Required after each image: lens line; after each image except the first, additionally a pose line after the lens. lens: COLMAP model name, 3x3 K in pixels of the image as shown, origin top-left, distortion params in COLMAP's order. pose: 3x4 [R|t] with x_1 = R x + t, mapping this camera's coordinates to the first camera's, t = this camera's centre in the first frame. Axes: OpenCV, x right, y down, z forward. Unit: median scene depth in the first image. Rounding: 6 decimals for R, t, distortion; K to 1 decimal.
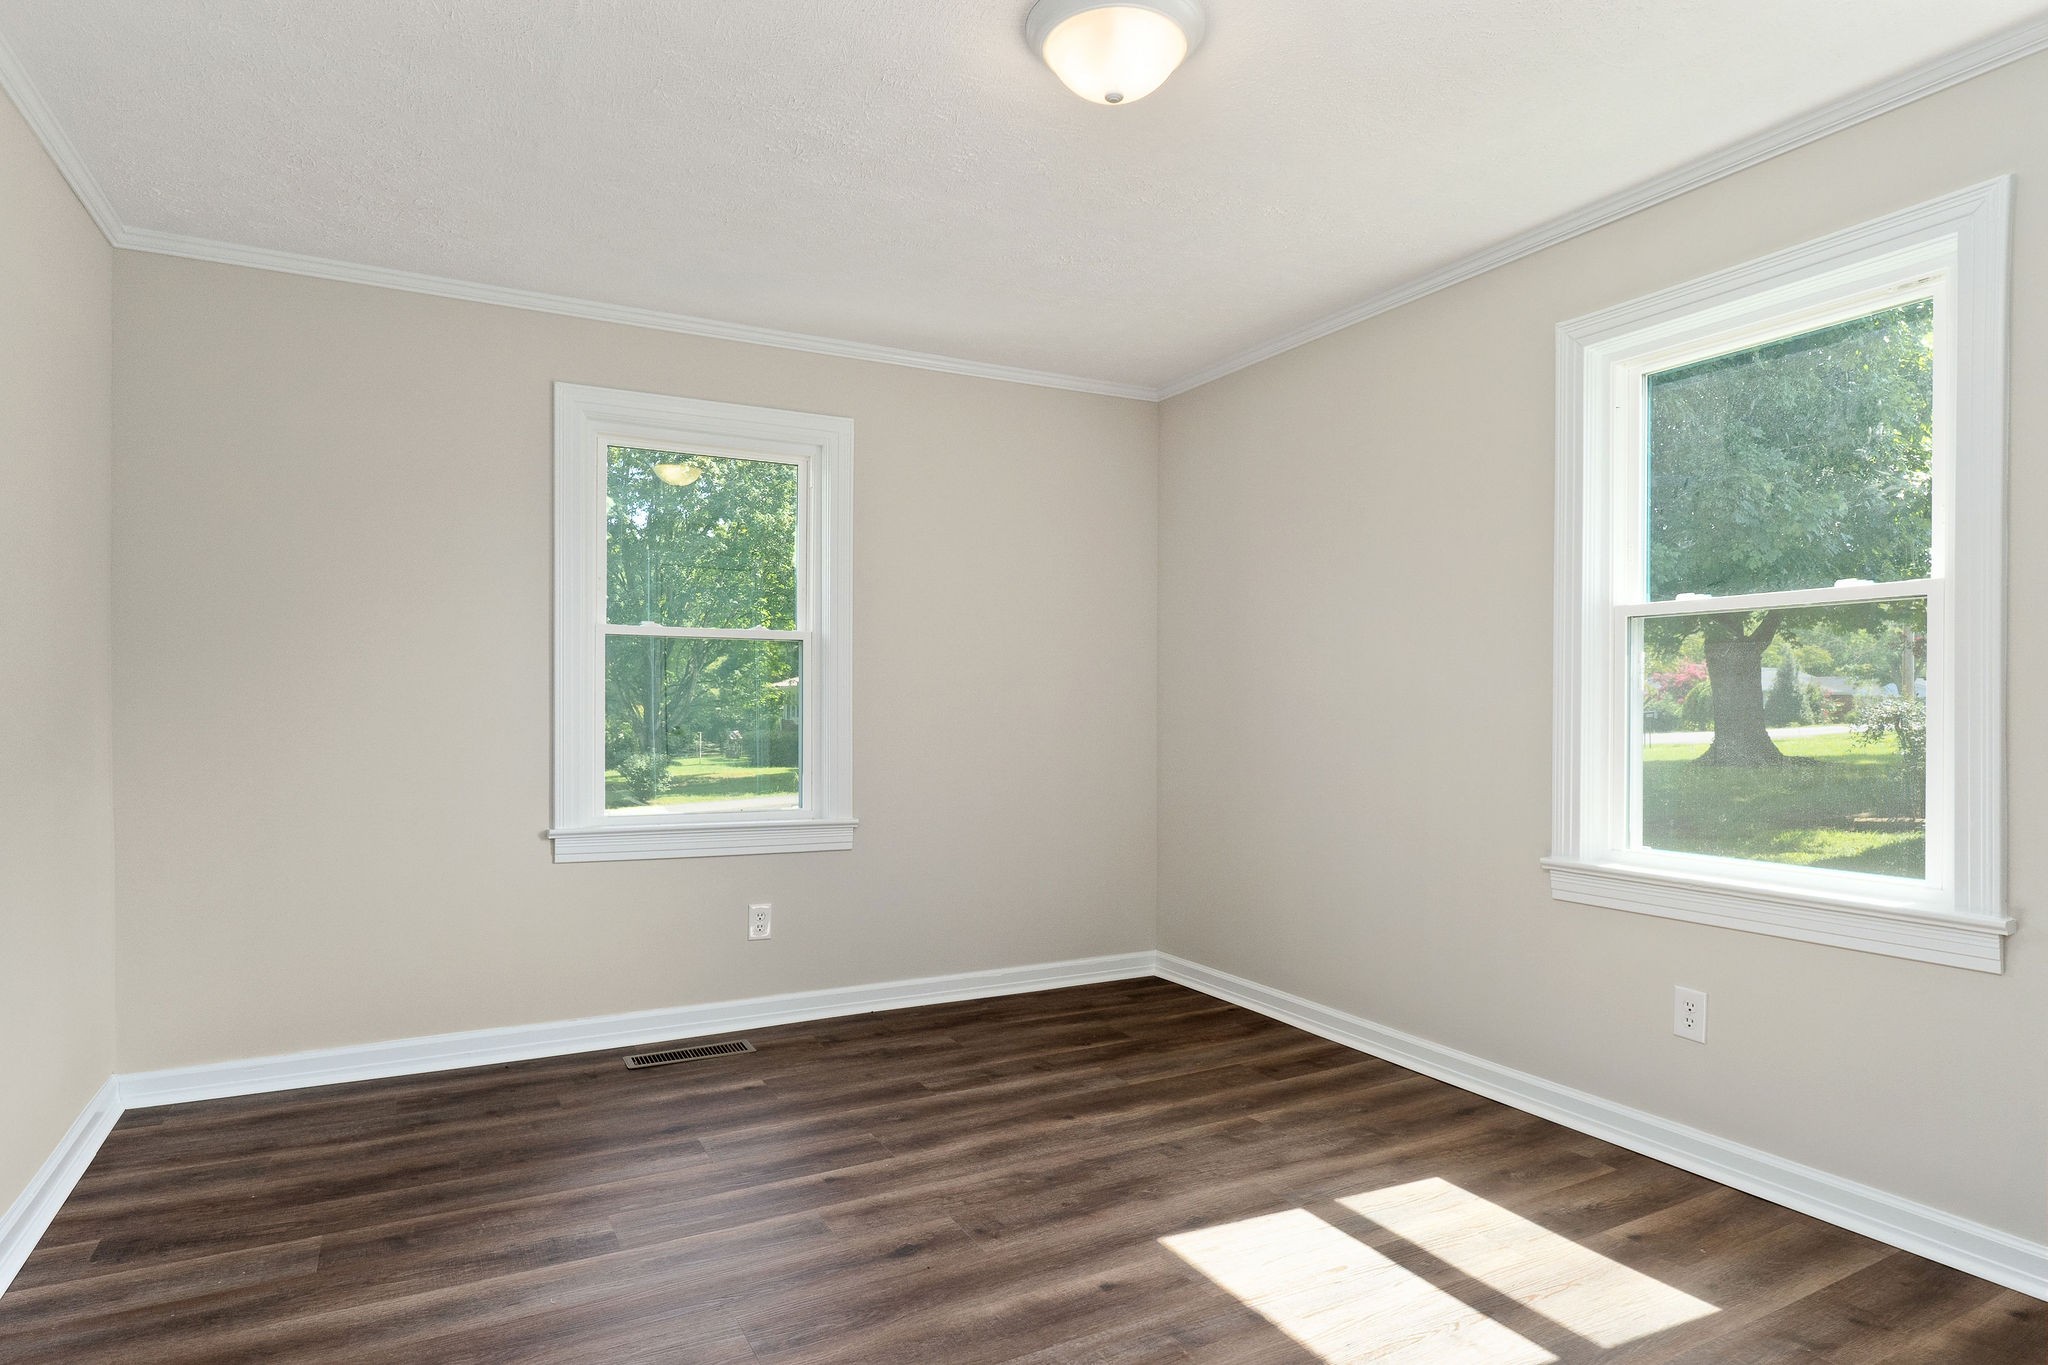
lens RADIAL K [[1141.9, 0, 1036.7], [0, 1141.9, 710.7], [0, 0, 1]] dist [-0.001470, -0.000887]
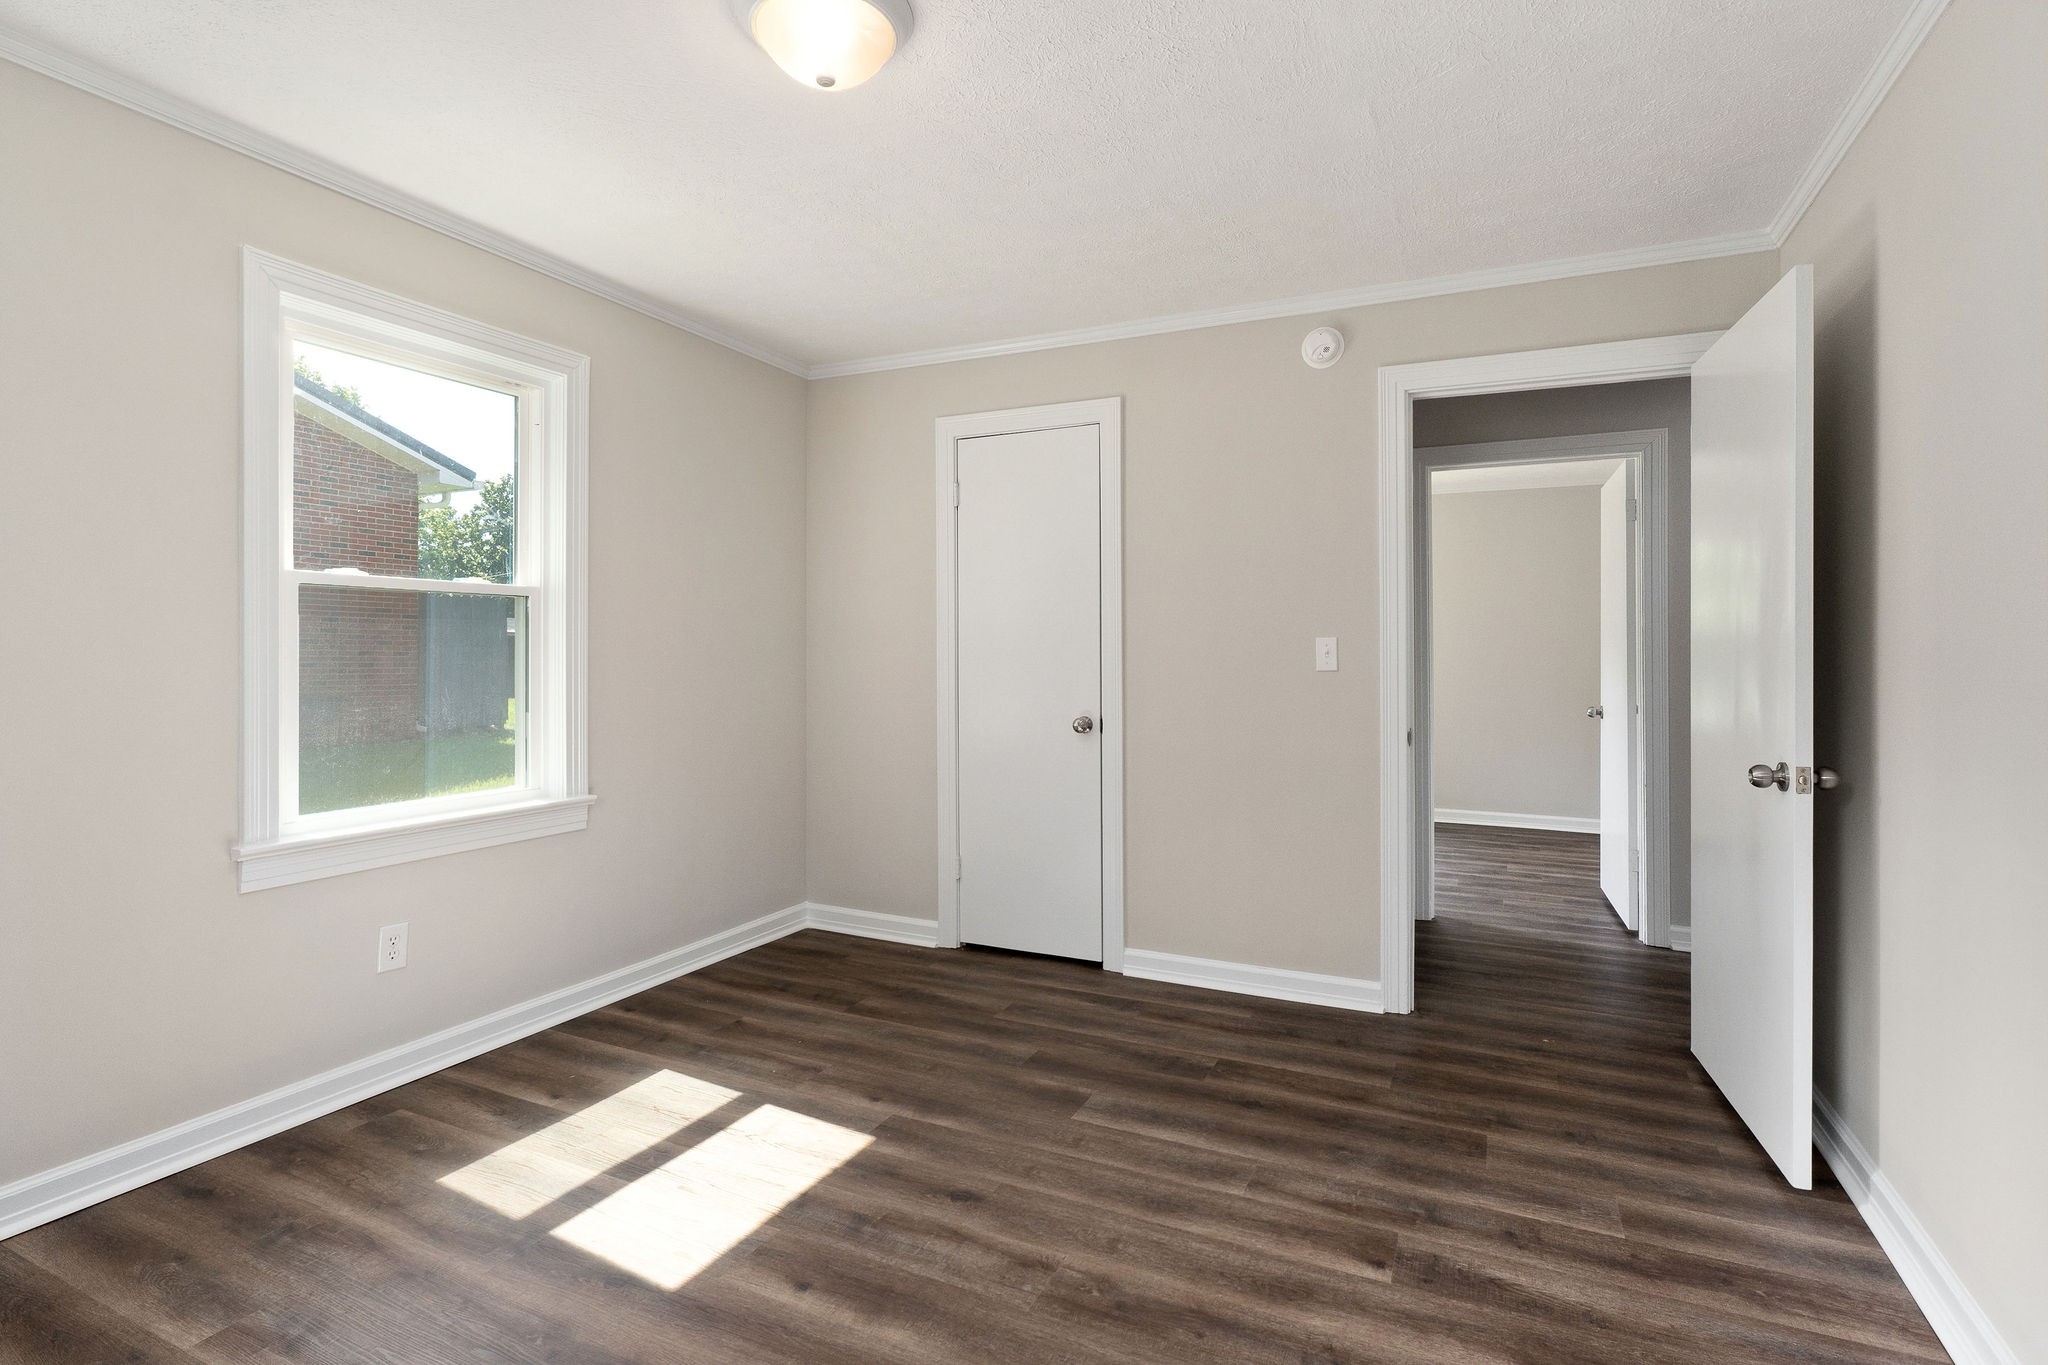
lens RADIAL K [[988.8, 0, 1018.2], [0, 988.8, 655.9], [0, 0, 1]] dist [-0.004259, 0.000021]
pose [[-0.576730, 0.004356, 0.816923, -0.606171], [0.009703, 0.999952, 0.001518, -0.016700], [-0.816877, 0.008802, -0.576745, 1.118316]]
